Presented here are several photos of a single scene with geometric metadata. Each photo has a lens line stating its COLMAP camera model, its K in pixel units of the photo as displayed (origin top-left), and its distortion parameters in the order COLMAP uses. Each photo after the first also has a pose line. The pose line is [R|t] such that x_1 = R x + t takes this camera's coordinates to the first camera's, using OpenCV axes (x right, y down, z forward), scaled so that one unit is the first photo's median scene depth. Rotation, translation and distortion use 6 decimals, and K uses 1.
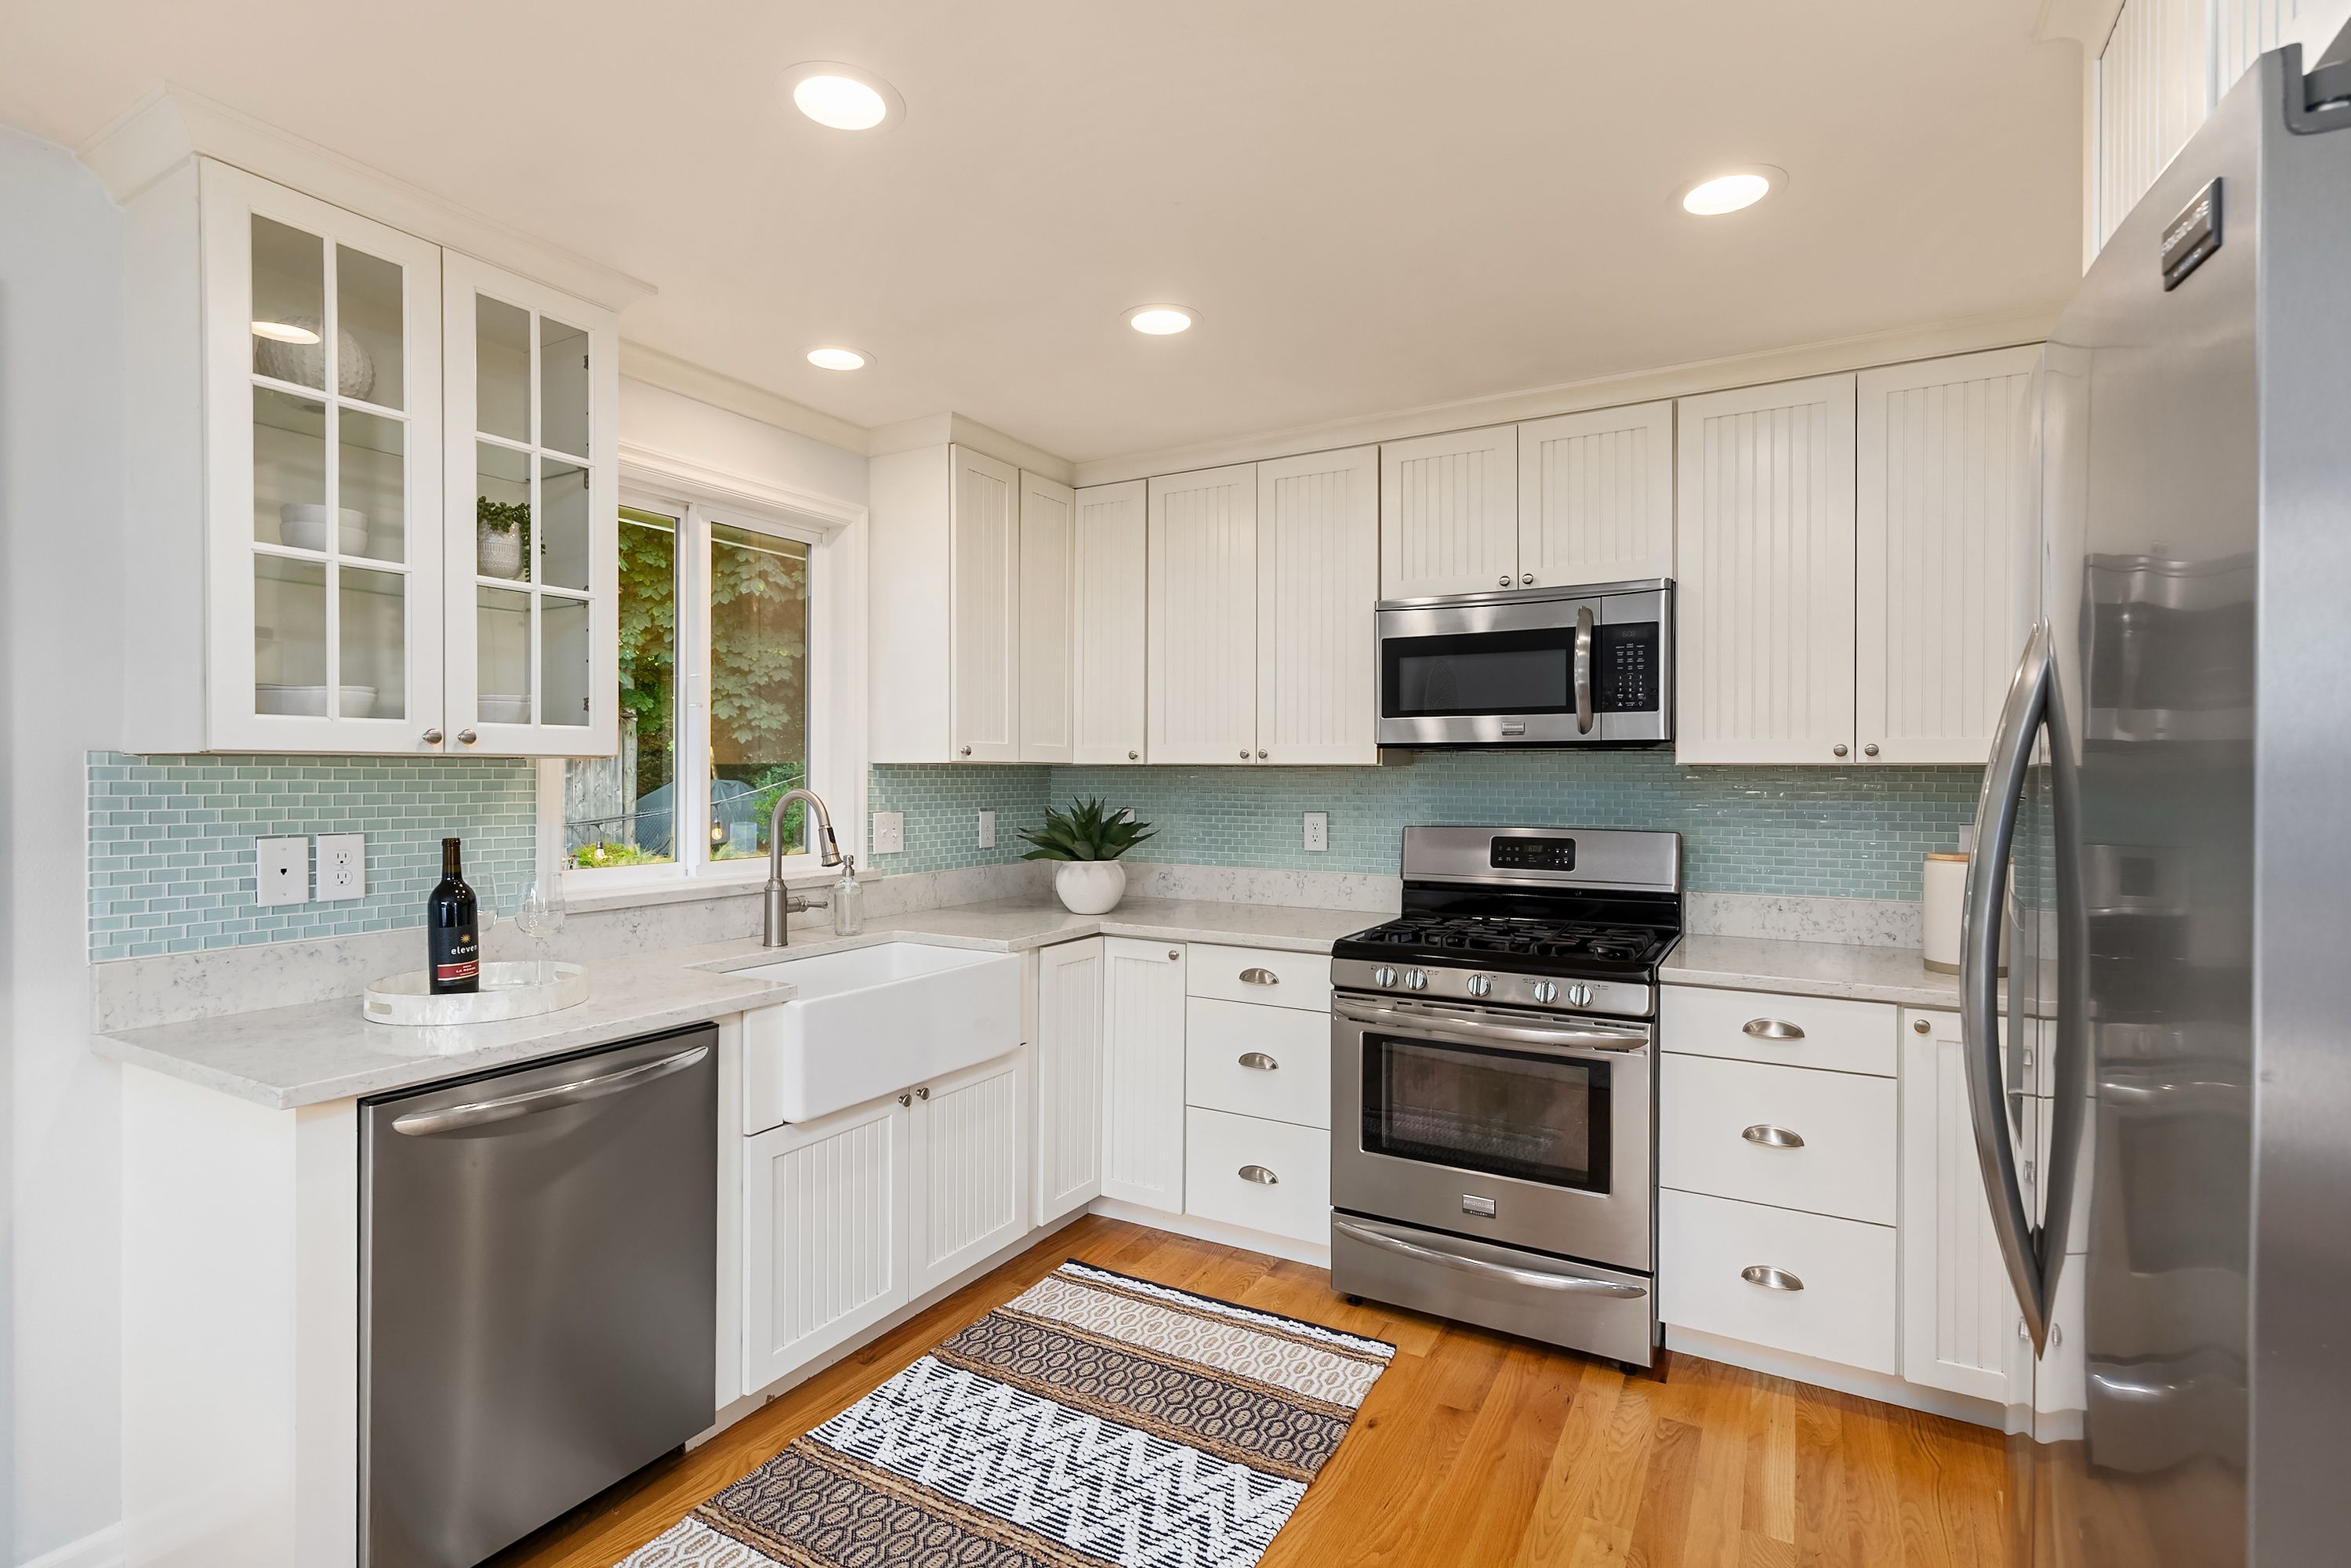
lens RADIAL K [[1129.3, 0, 1156.2], [0, 1129.3, 780.8], [0, 0, 1]] dist [-0.000304, 0.001280]
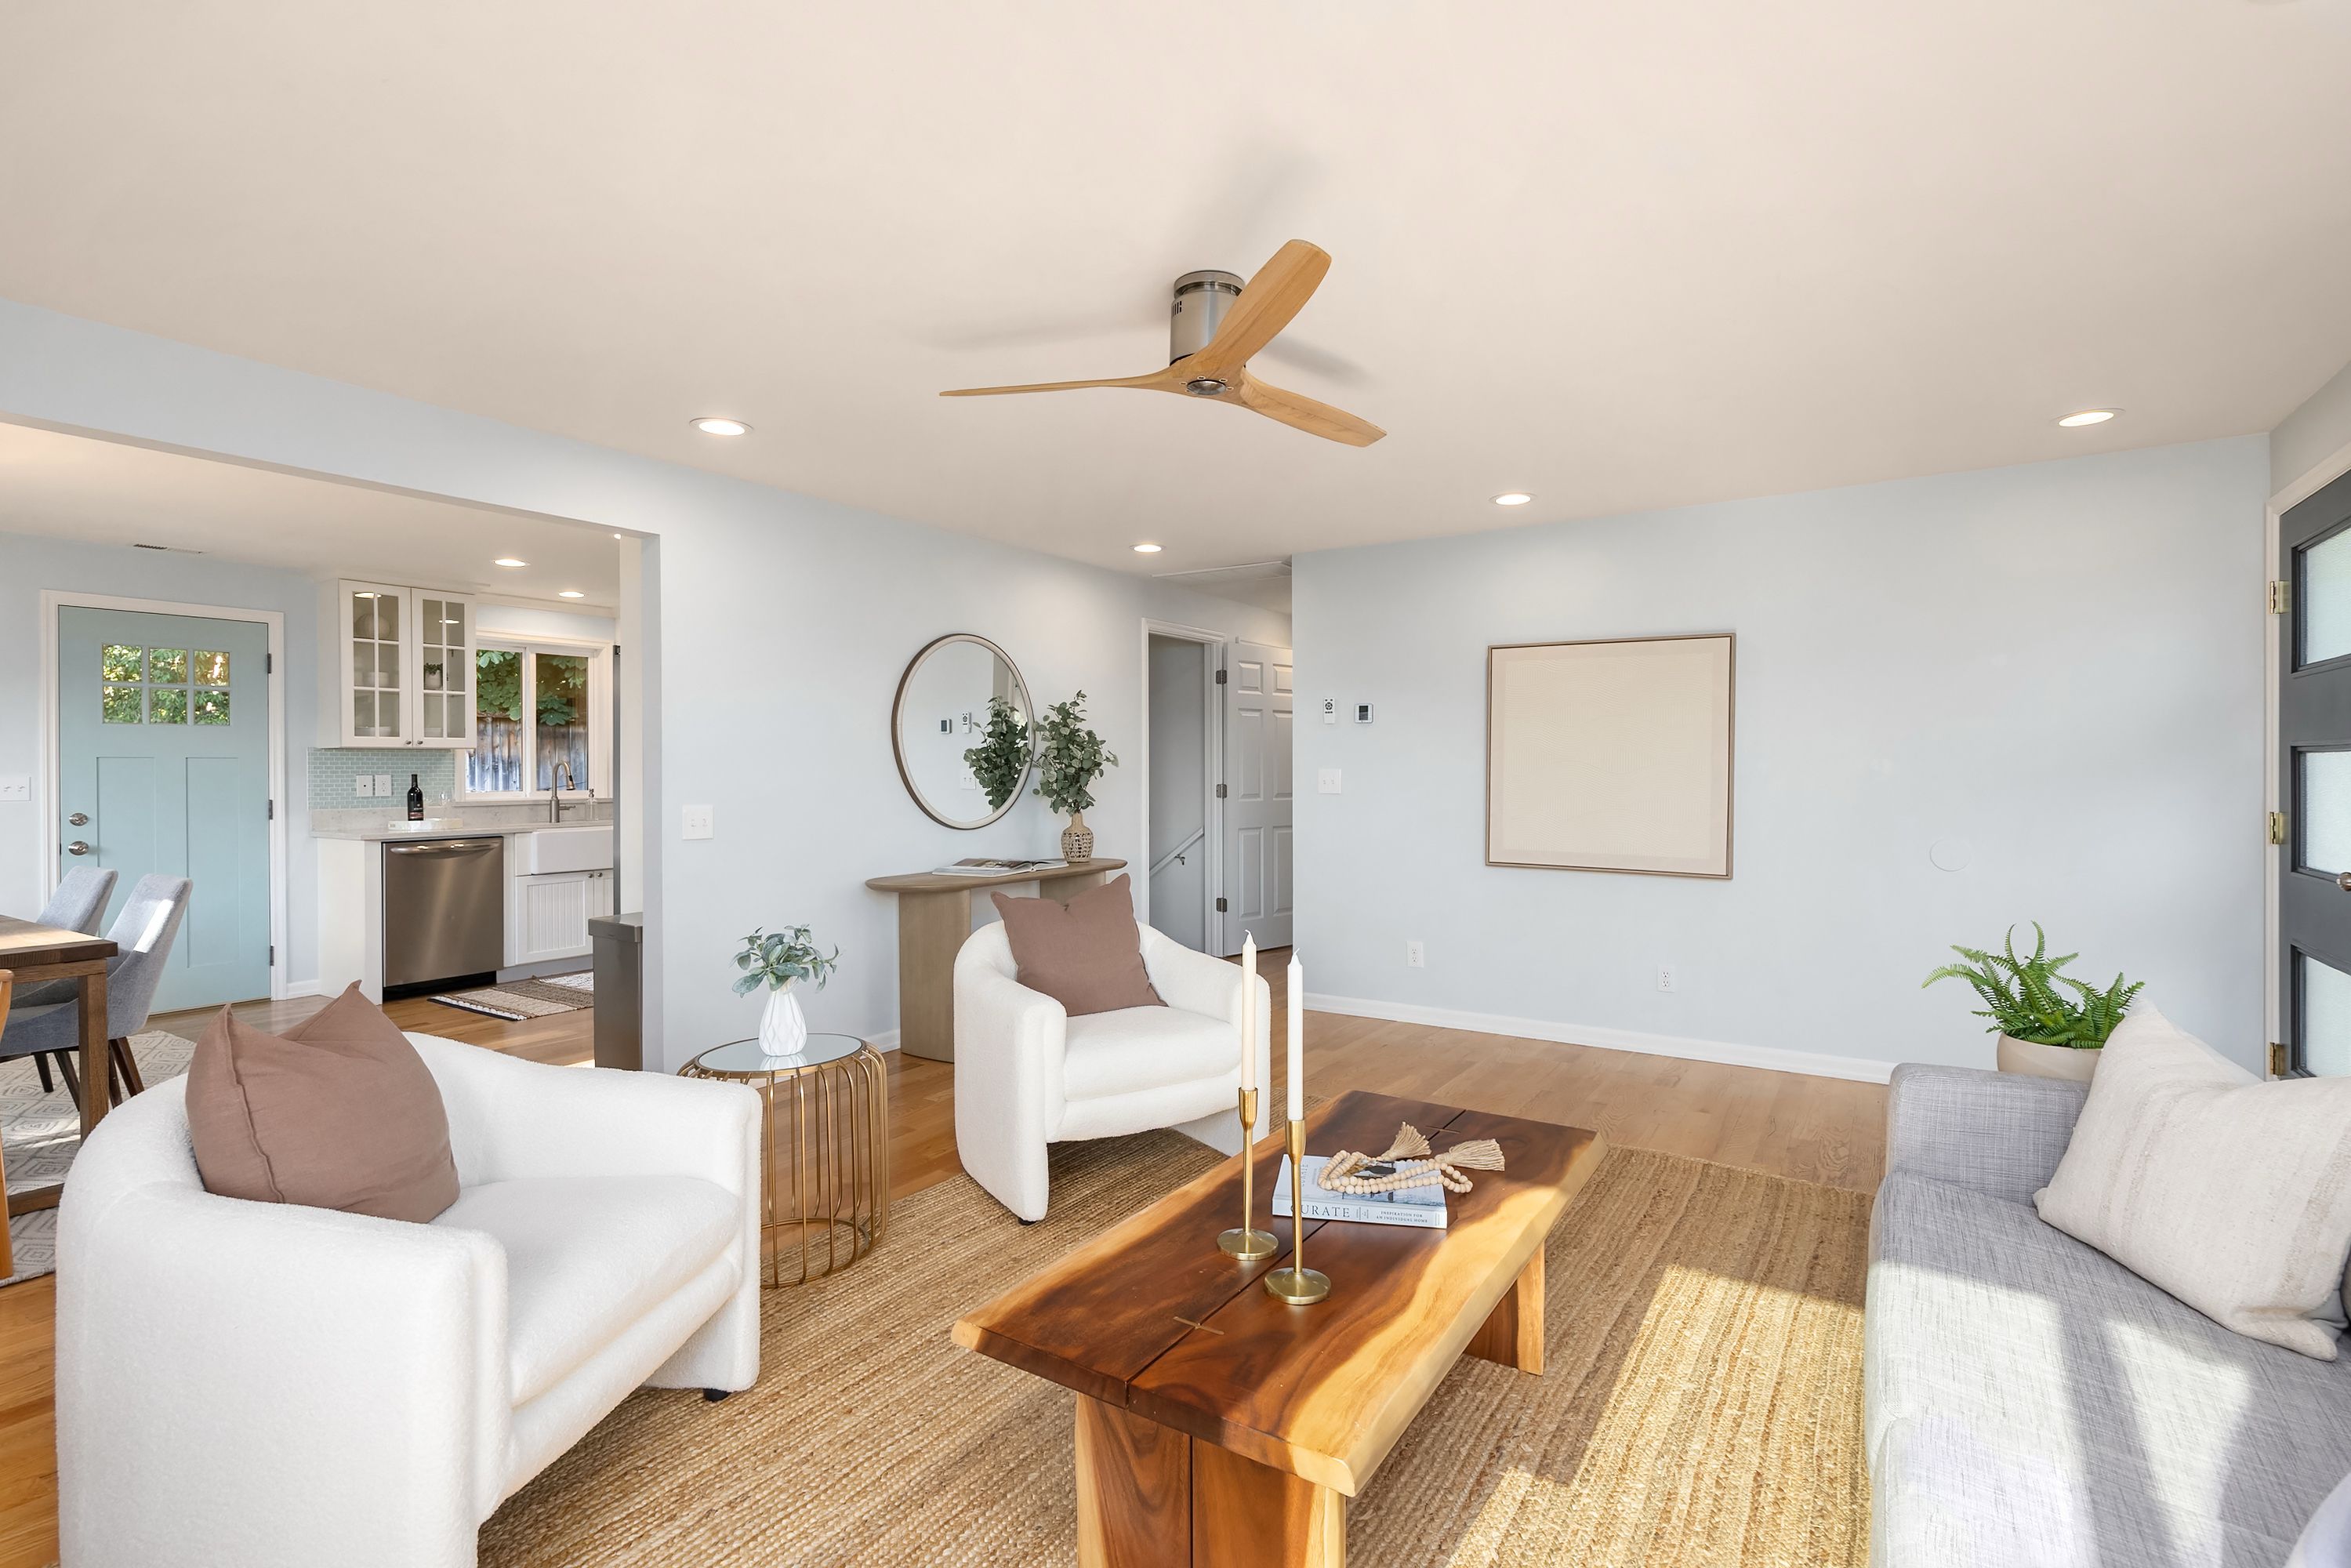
lens RADIAL K [[1129.3, 0, 1178.8], [0, 1129.3, 772.1], [0, 0, 1]] dist [-0.000304, 0.001280]
pose [[0.998640, -0.008410, -0.051450, 1.392375], [0.008315, 0.999963, -0.002061, 0.057502], [0.051466, 0.001631, 0.998673, -1.703781]]
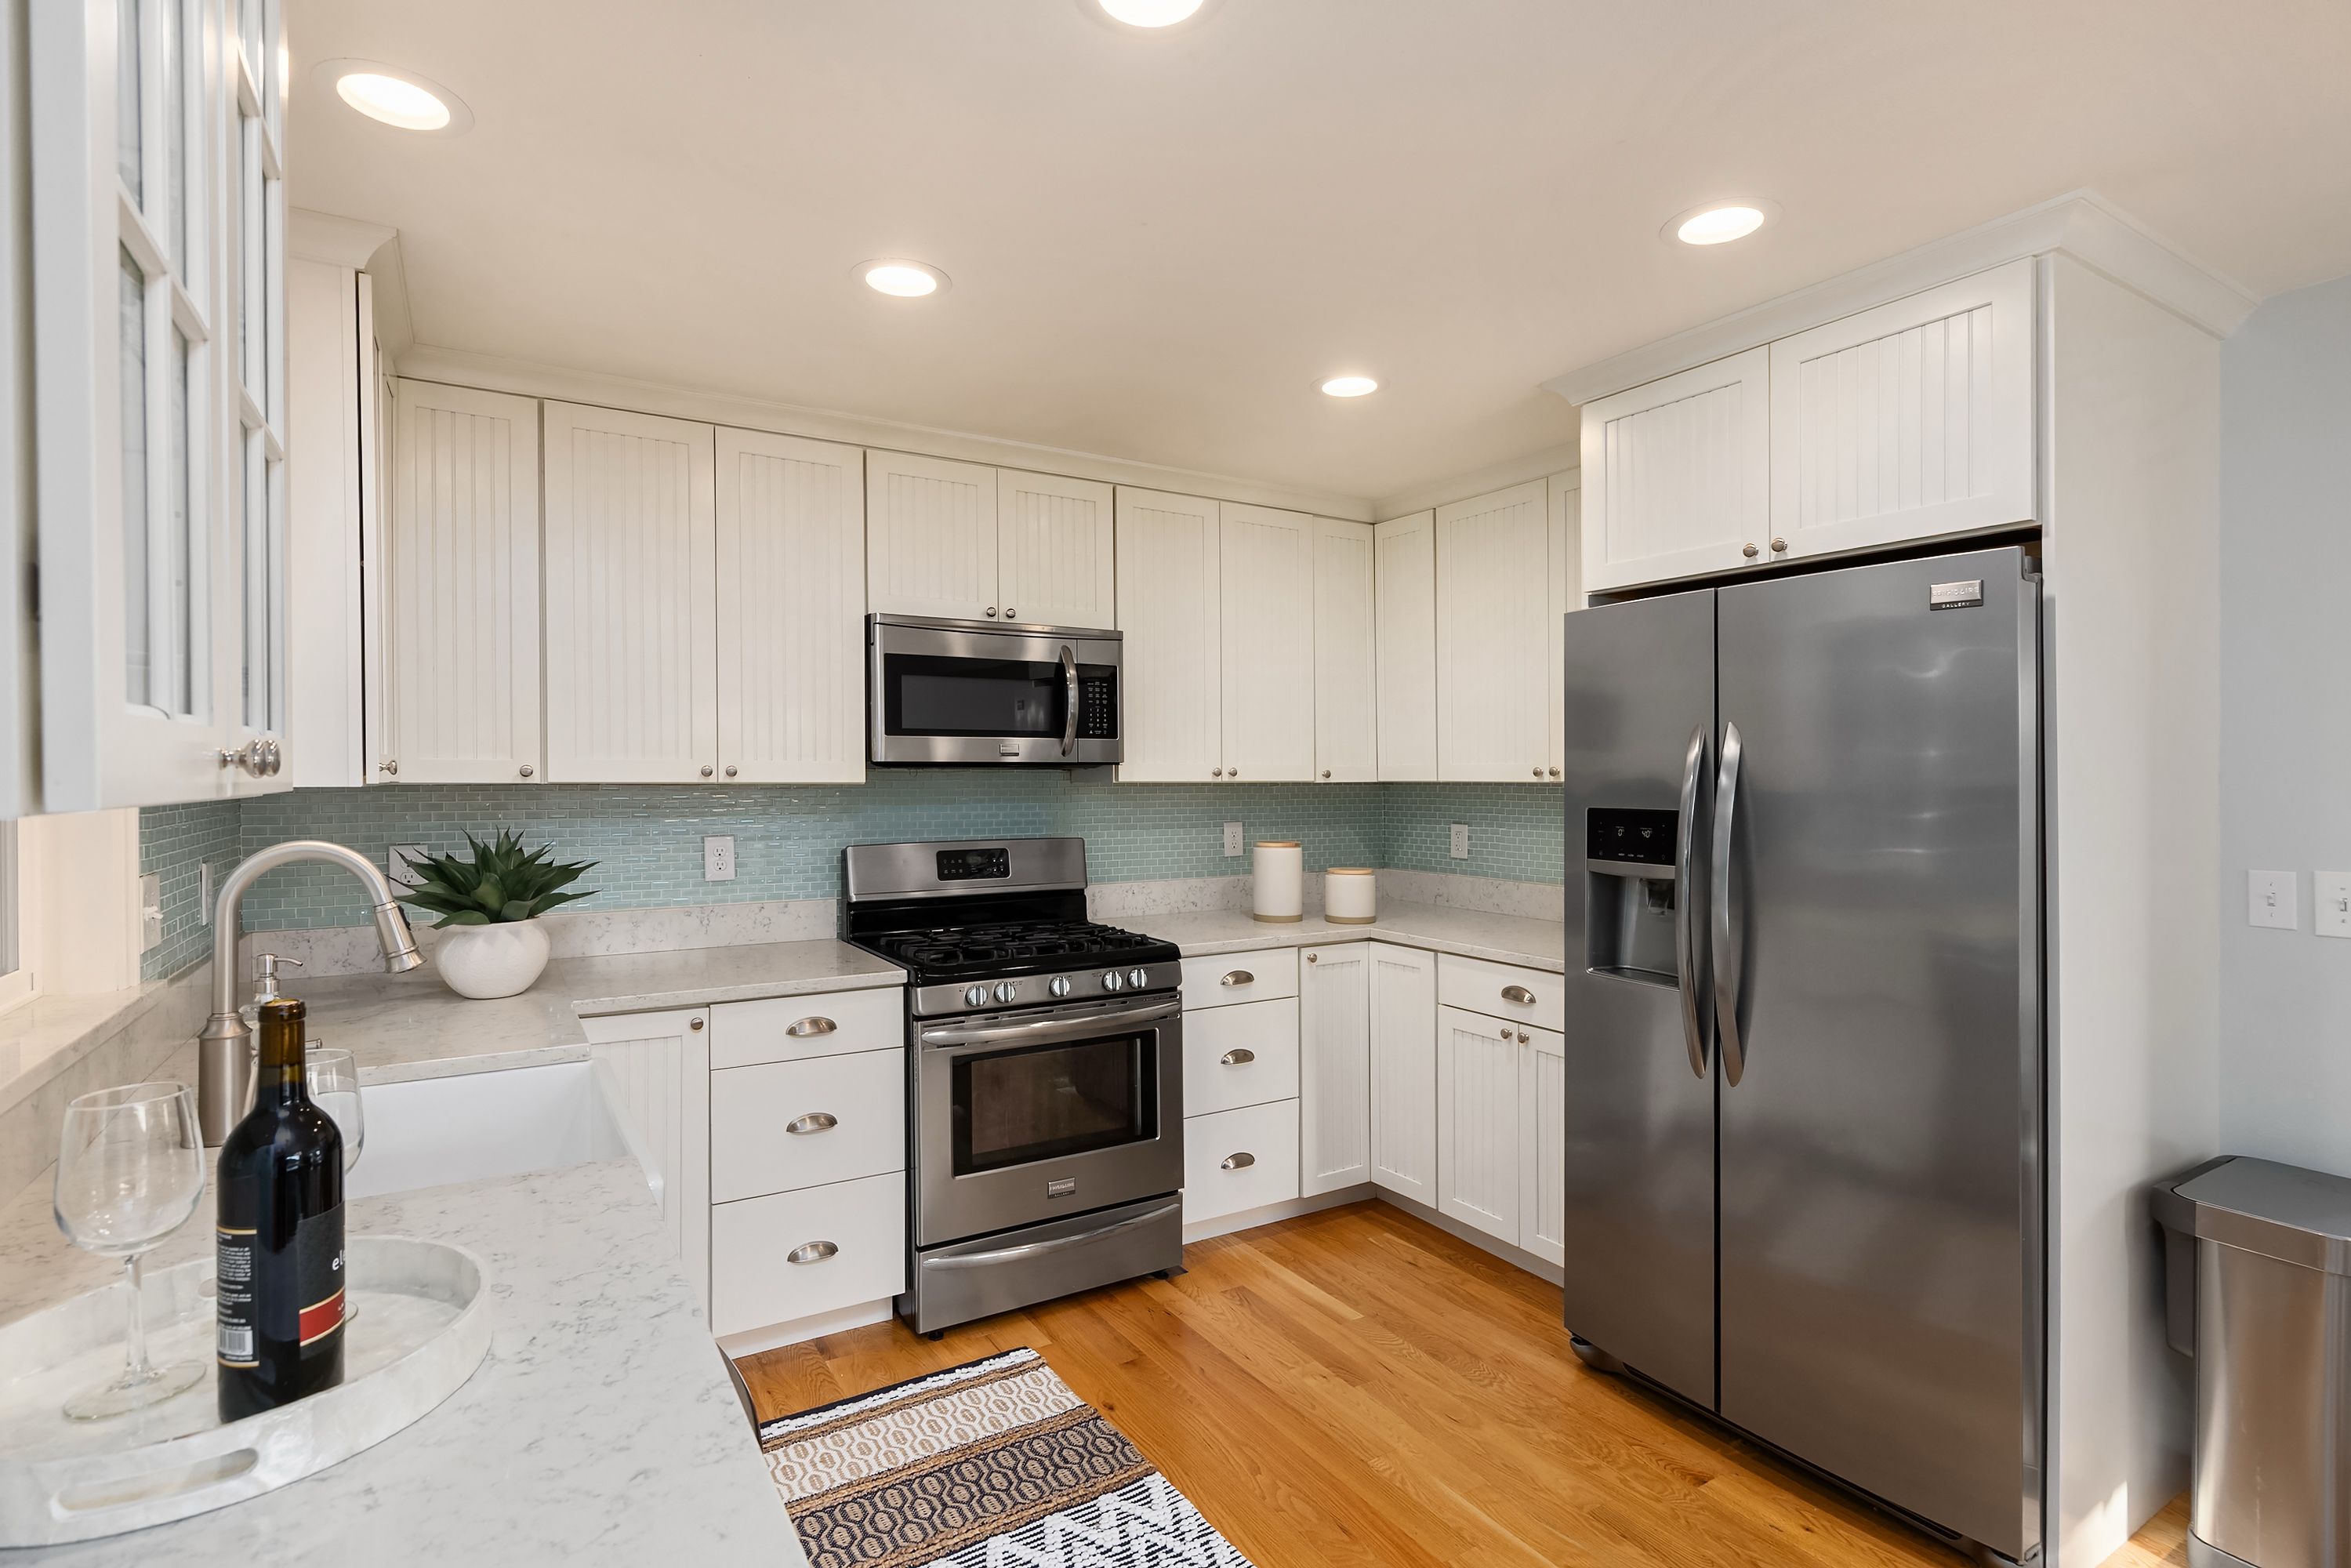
lens RADIAL K [[1129.3, 0, 1163.0], [0, 1129.3, 779.4], [0, 0, 1]] dist [-0.000304, 0.001280]
pose [[0.476866, -0.006073, 0.878955, -0.677087], [0.007424, 0.999968, 0.002881, -0.023735], [-0.878945, 0.005151, 0.476896, 0.418610]]
